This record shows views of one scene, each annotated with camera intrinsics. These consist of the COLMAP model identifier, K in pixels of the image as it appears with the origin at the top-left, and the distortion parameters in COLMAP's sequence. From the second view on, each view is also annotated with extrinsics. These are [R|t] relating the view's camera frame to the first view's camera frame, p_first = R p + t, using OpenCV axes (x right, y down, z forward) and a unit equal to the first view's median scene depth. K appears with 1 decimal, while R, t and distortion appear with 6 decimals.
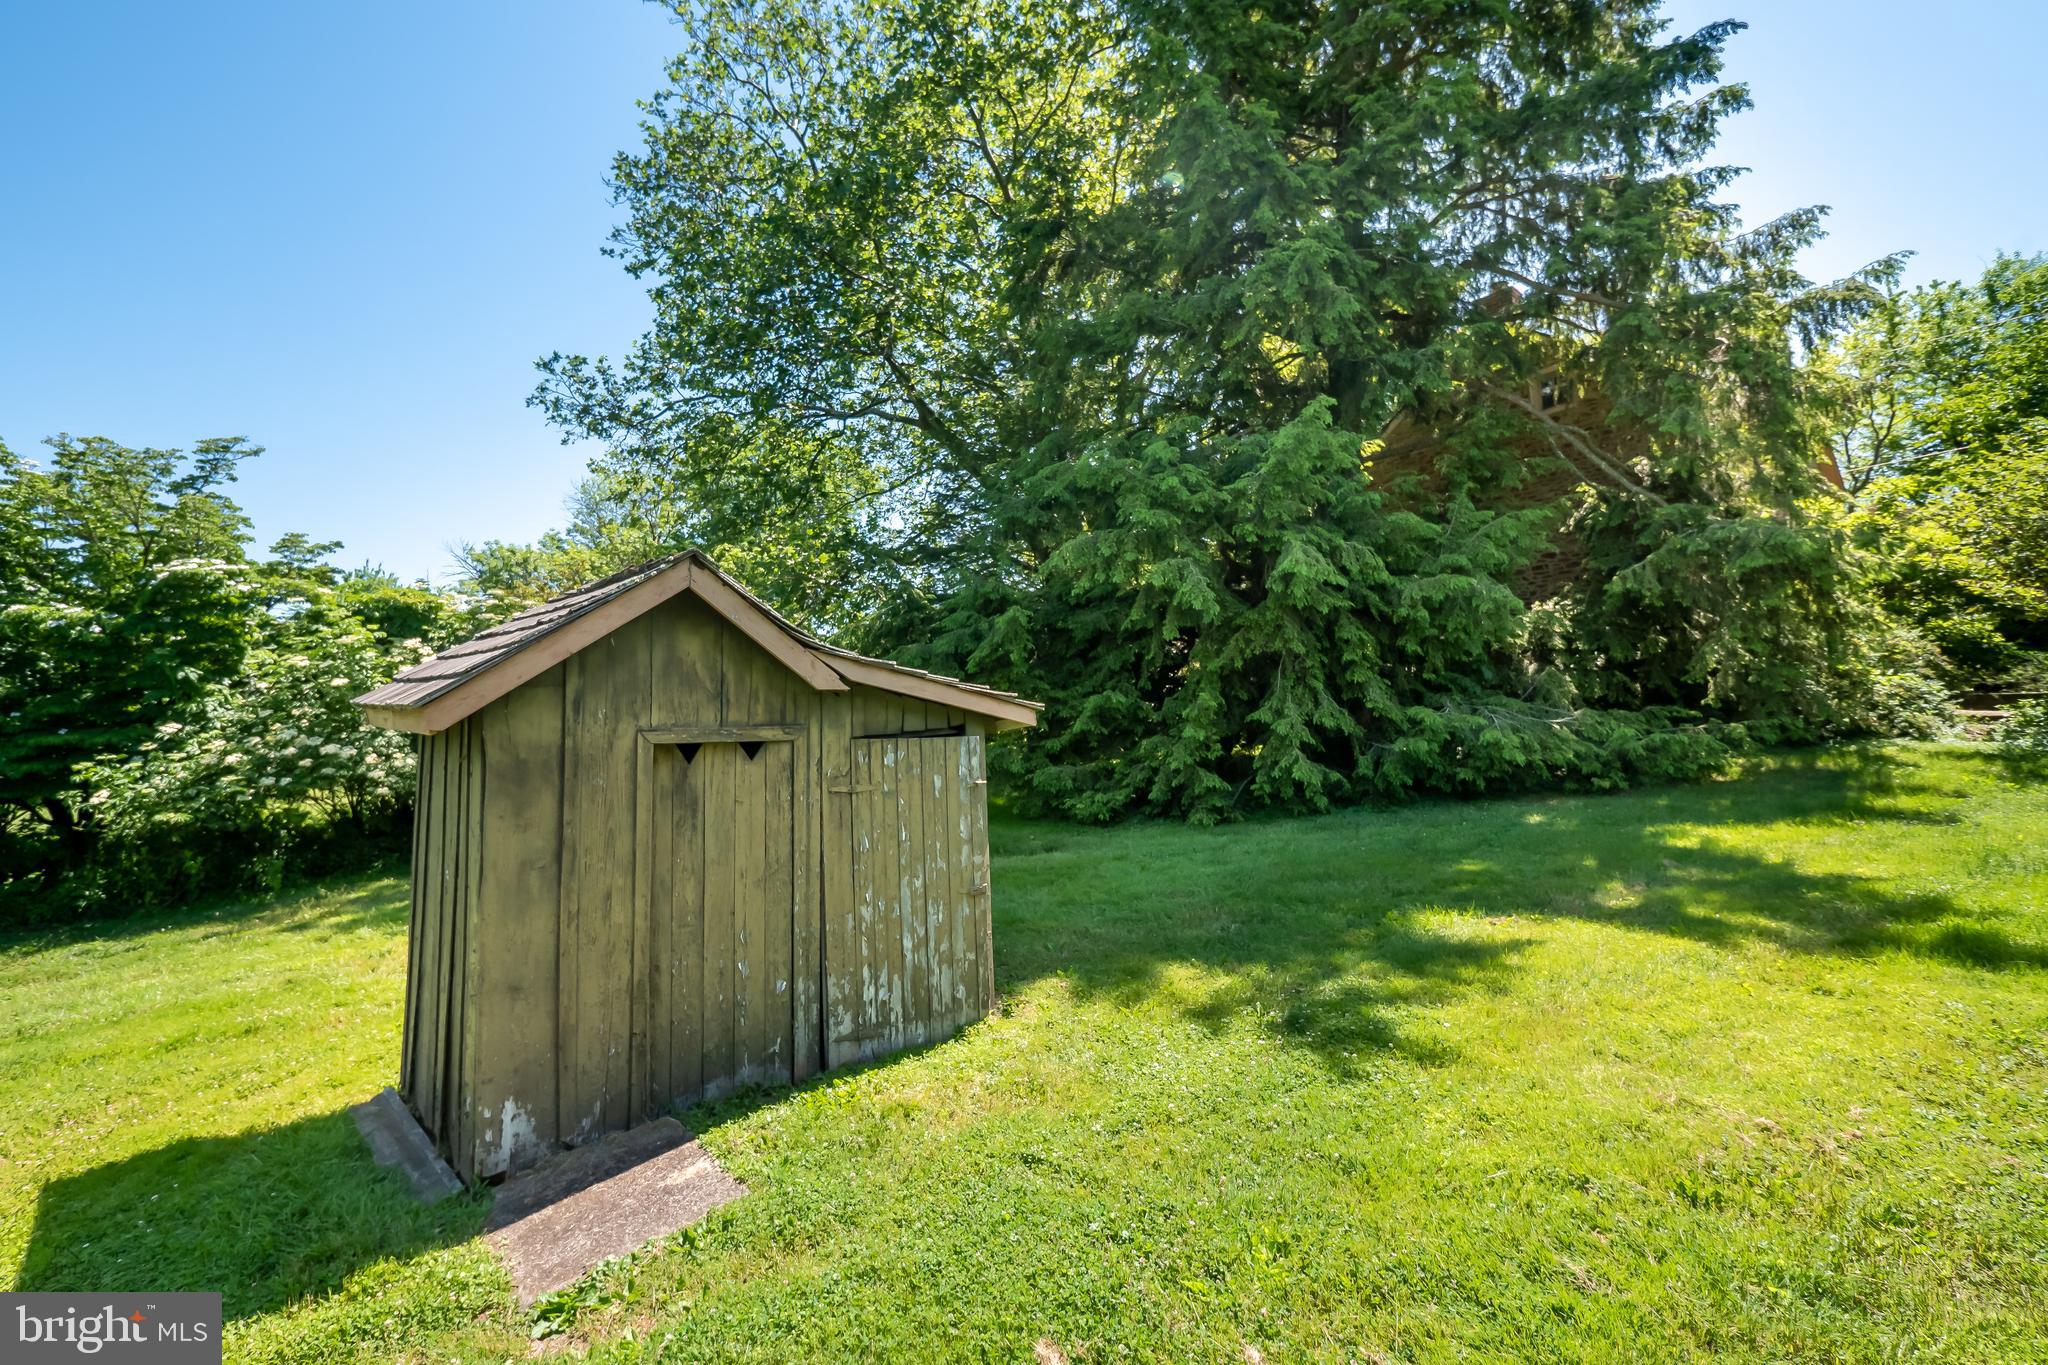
lens RADIAL K [[881.8, 0, 1023.8], [0, 881.8, 669.2], [0, 0, 1]] dist [-0.003076, 0.000504]
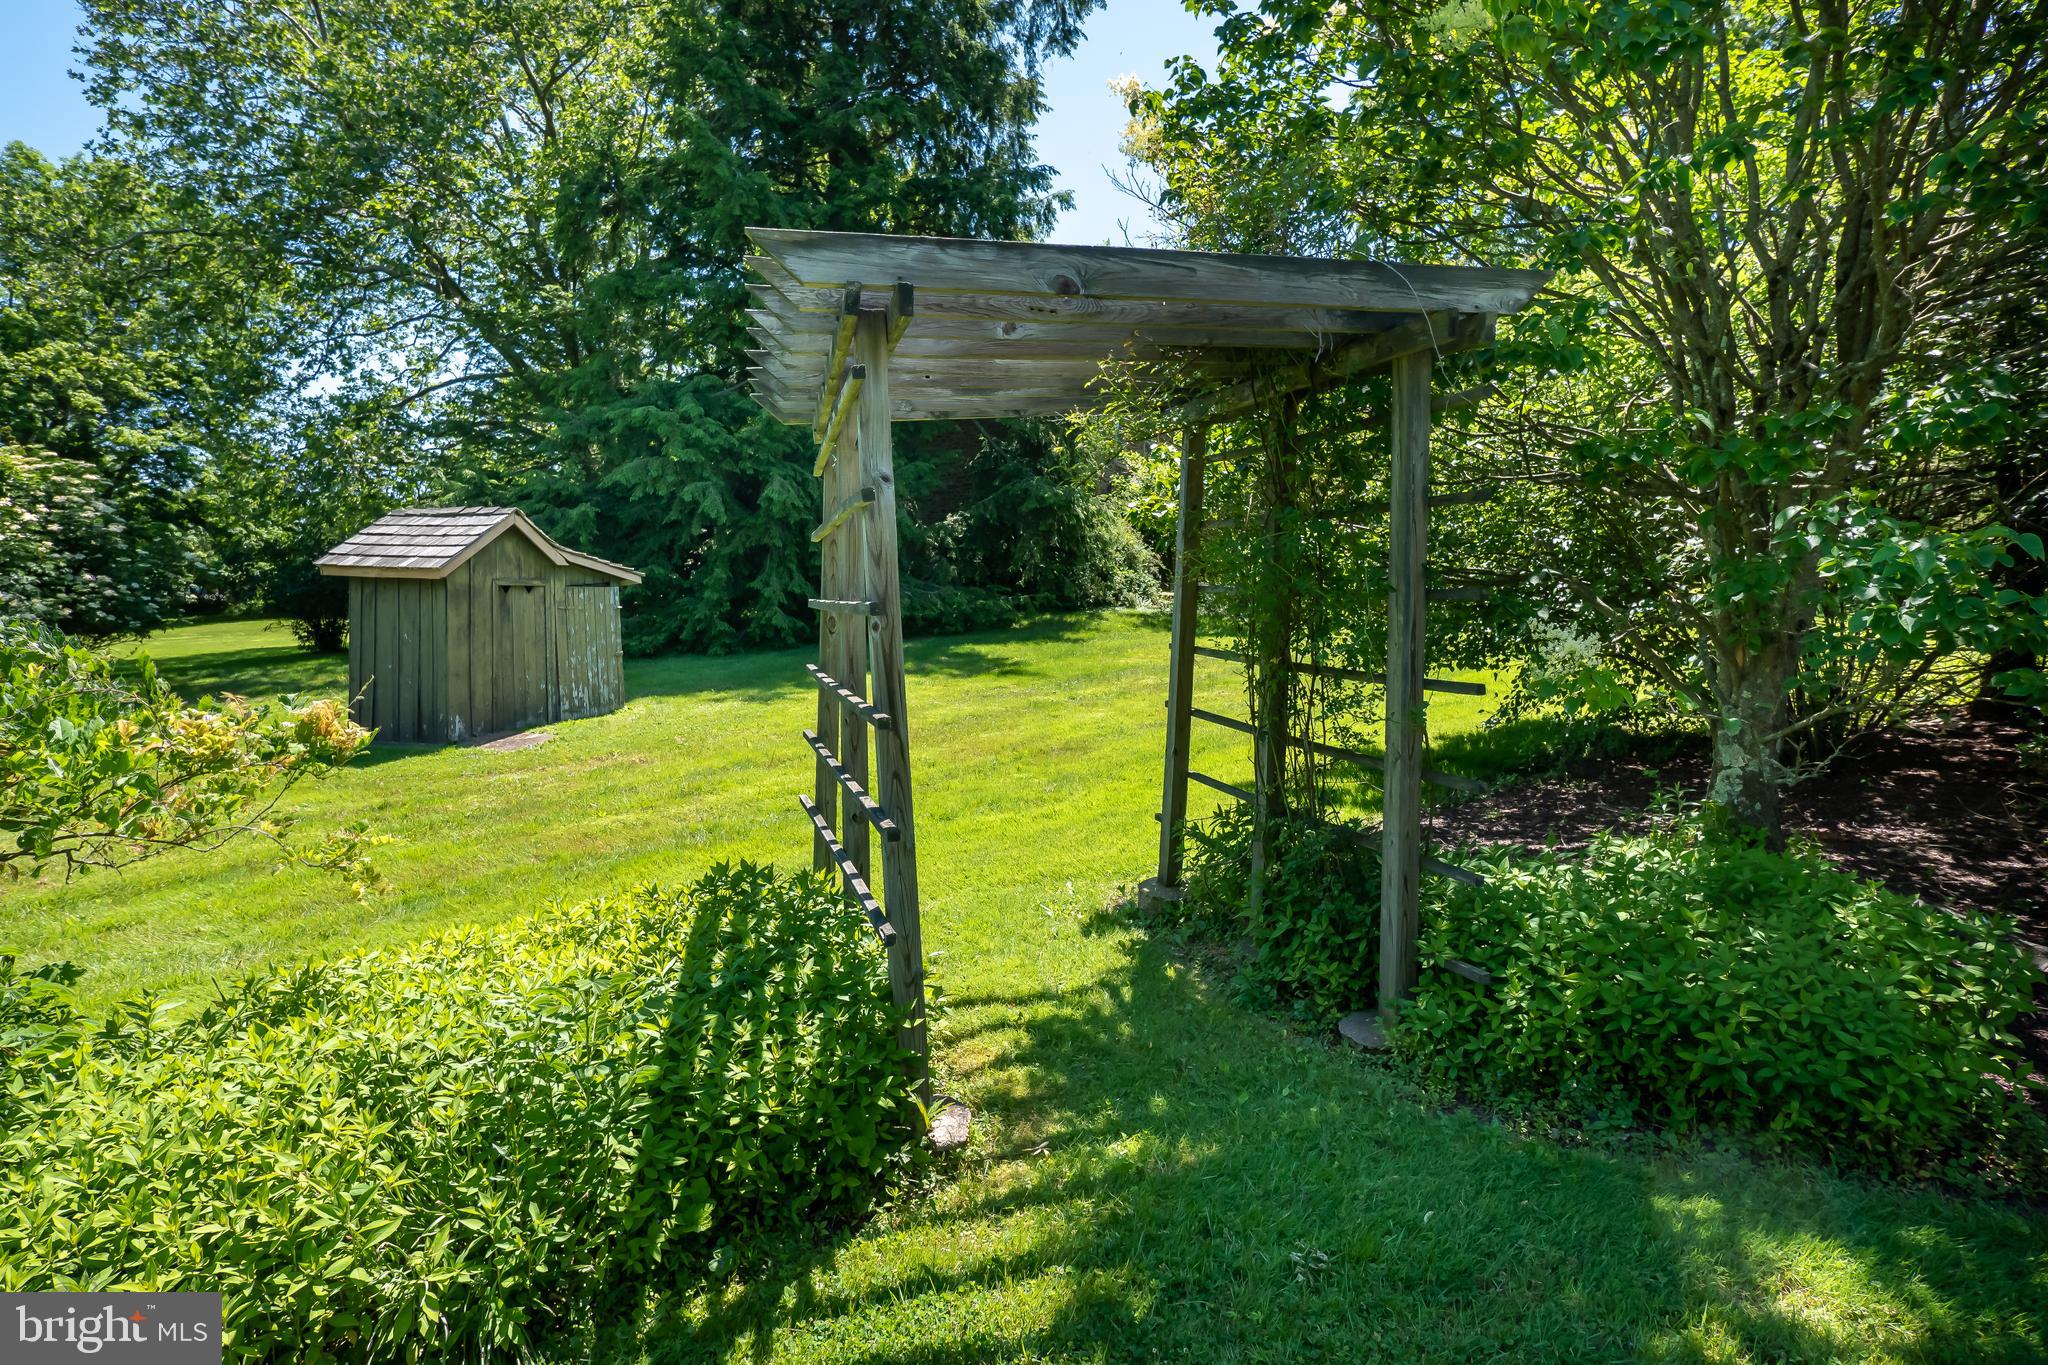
lens RADIAL K [[1089.1, 0, 1021.3], [0, 1089.1, 656.6], [0, 0, 1]] dist [0.000797, 0.000302]
pose [[0.887712, -0.006083, 0.460358, -0.202403], [-0.044571, 0.994081, 0.099082, -0.033060], [-0.458236, -0.108475, 0.882186, -0.936834]]
